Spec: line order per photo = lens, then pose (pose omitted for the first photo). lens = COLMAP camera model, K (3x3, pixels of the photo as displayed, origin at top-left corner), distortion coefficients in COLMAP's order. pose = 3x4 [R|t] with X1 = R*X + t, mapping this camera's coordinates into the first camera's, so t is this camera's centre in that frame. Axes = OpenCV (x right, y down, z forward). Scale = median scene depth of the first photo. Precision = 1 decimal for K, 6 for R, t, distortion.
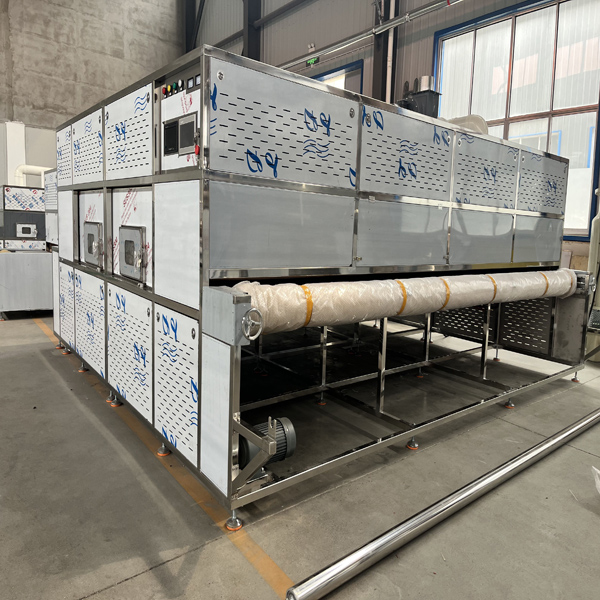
lens RADIAL K [[454.8, 0, 301.9], [0, 454.8, 297.7], [0, 0, 1]] dist [0.048063, -0.045159]
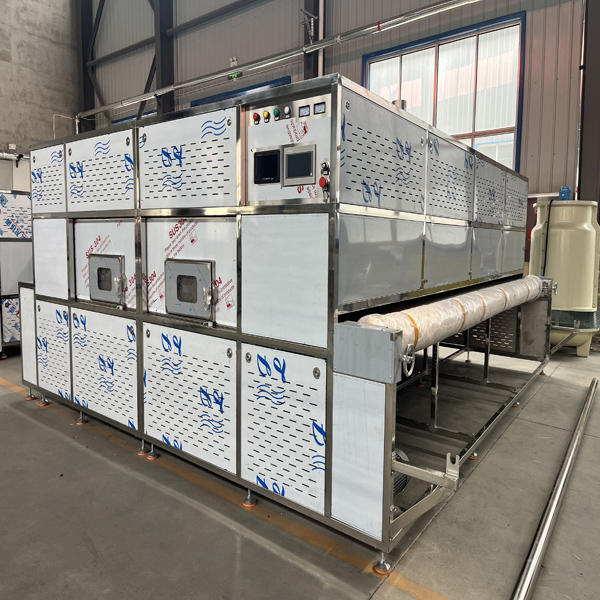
lens RADIAL K [[454.8, 0, 303.2], [0, 454.8, 302.4], [0, 0, 1]] dist [0.048063, -0.045159]
pose [[0.969482, -0.068516, 0.235394, -0.321009], [0.071567, 0.997426, -0.004429, -0.044266], [-0.234485, 0.021140, 0.971890, 0.056871]]
